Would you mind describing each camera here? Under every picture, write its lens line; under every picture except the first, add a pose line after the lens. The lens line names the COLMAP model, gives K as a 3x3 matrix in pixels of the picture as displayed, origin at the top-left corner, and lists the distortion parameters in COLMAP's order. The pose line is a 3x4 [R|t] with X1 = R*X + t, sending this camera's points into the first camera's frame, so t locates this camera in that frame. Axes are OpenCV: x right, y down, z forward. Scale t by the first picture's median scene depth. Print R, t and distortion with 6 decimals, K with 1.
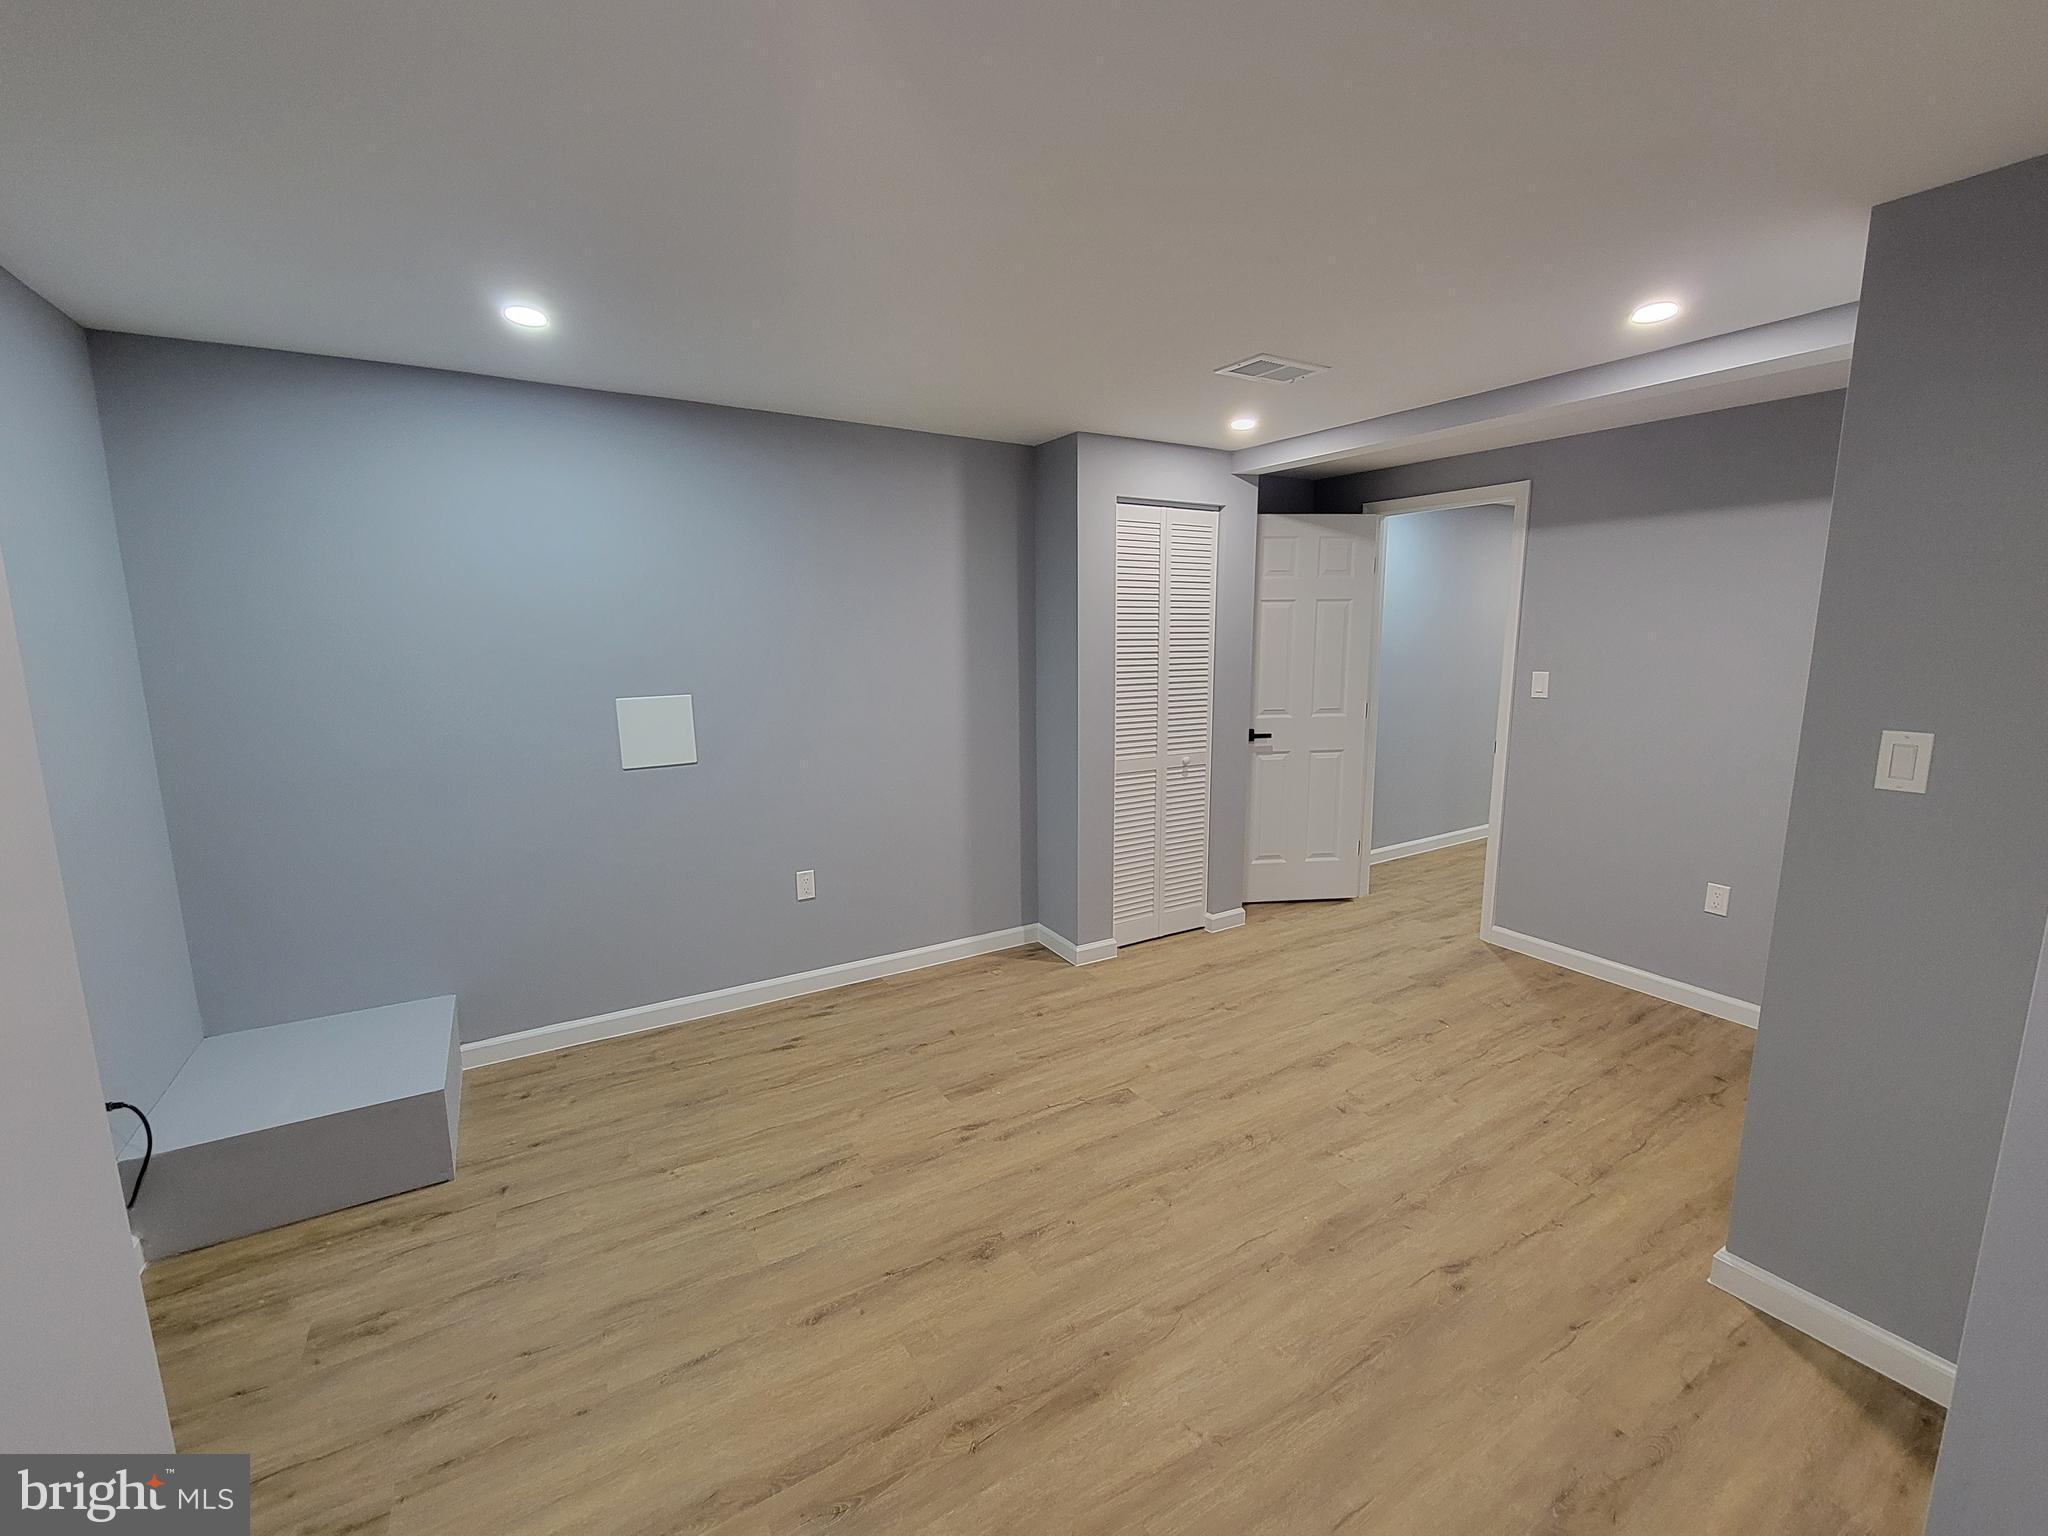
lens RADIAL K [[836.2, 0, 1023.9], [0, 836.2, 762.4], [0, 0, 1]] dist [-0.001325, -0.000930]
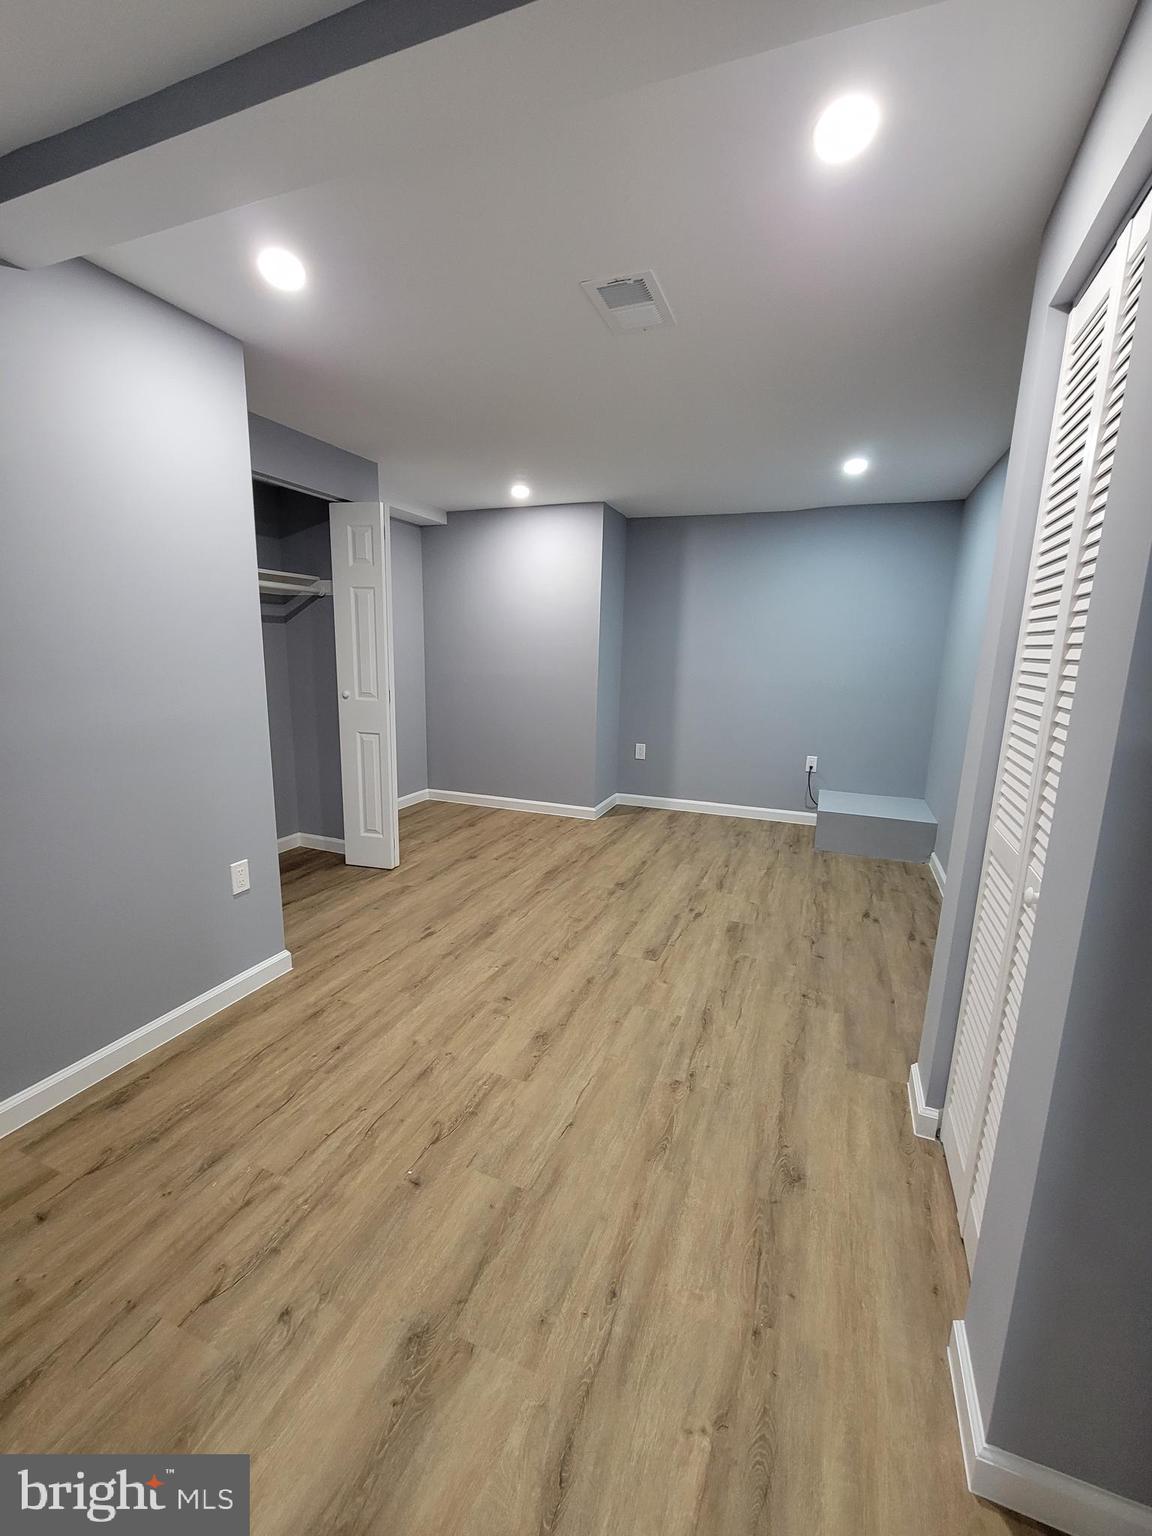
lens RADIAL K [[627.1, 0, 580.1], [0, 627.1, 768.0], [0, 0, 1]] dist [-0.001325, -0.000930]
pose [[-0.796985, 0.102735, -0.595198, 0.809572], [-0.113631, 0.942329, 0.314807, -0.193764], [0.593214, 0.318529, -0.739349, 1.646177]]
